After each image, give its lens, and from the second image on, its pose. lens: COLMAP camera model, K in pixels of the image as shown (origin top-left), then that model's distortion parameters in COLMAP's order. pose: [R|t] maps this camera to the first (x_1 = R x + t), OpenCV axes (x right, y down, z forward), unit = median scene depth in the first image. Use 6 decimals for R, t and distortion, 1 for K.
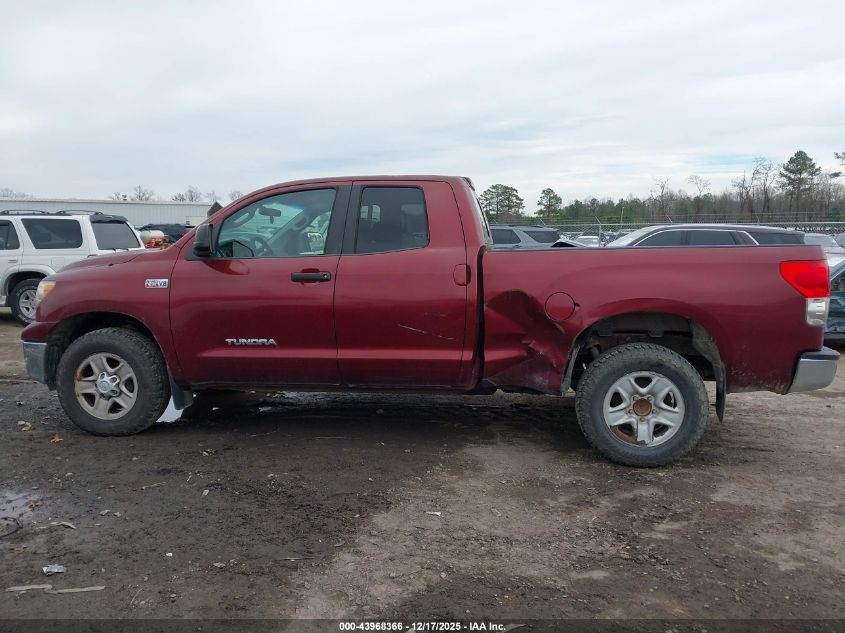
lens RADIAL K [[664.0, 0, 427.8], [0, 664.0, 315.7], [0, 0, 1]] dist [0.009487, -0.003501]
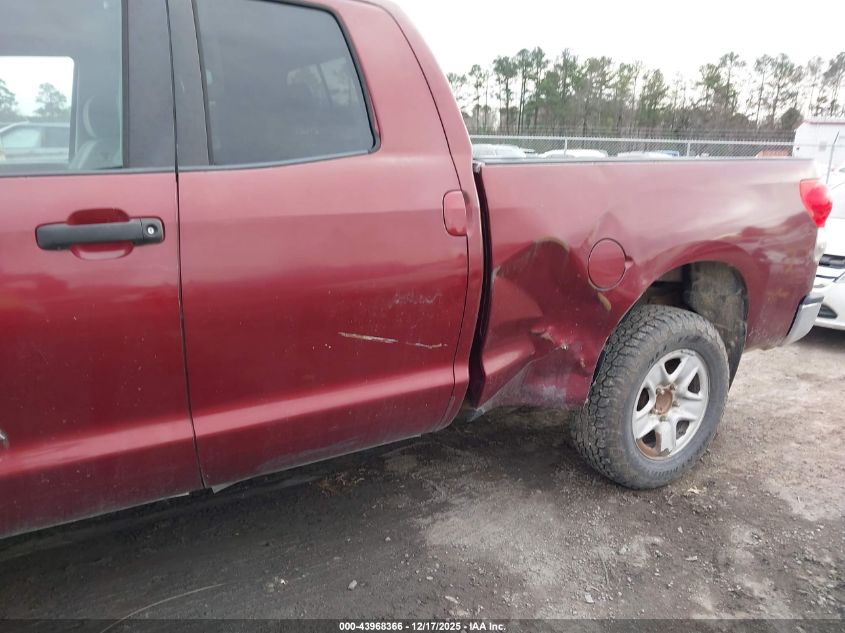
lens RADIAL K [[664.0, 0, 423.6], [0, 664.0, 325.0], [0, 0, 1]] dist [0.009487, -0.003501]
pose [[0.778068, -0.140312, 0.612309, -0.272315], [0.049933, 0.985465, 0.162372, -0.061498], [-0.626192, -0.095762, 0.773765, 0.638287]]
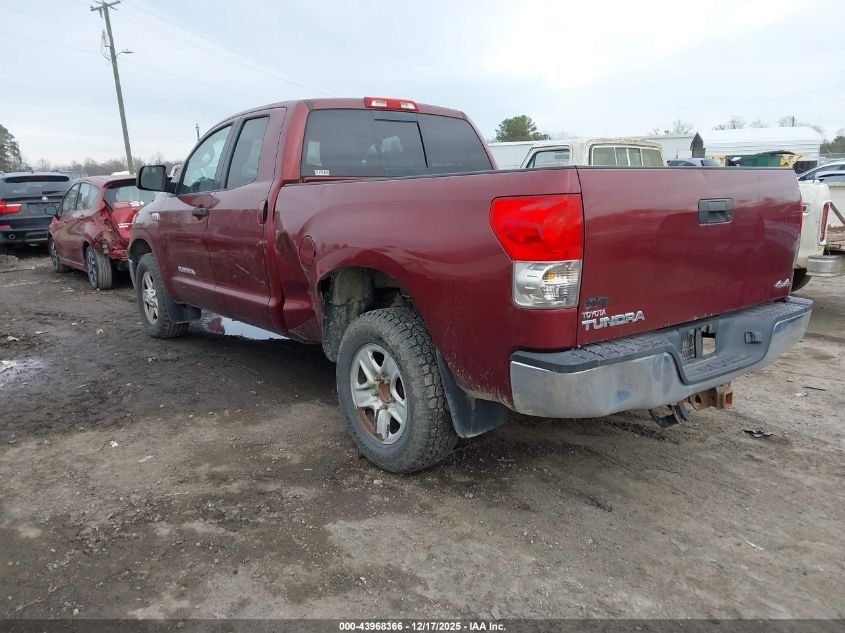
lens RADIAL K [[664.0, 0, 430.6], [0, 664.0, 317.4], [0, 0, 1]] dist [0.009487, -0.003501]
pose [[0.716278, 0.116524, -0.688017, 0.872588], [-0.048467, 0.991886, 0.117529, -0.037719], [0.696130, -0.050837, 0.716114, 0.500032]]
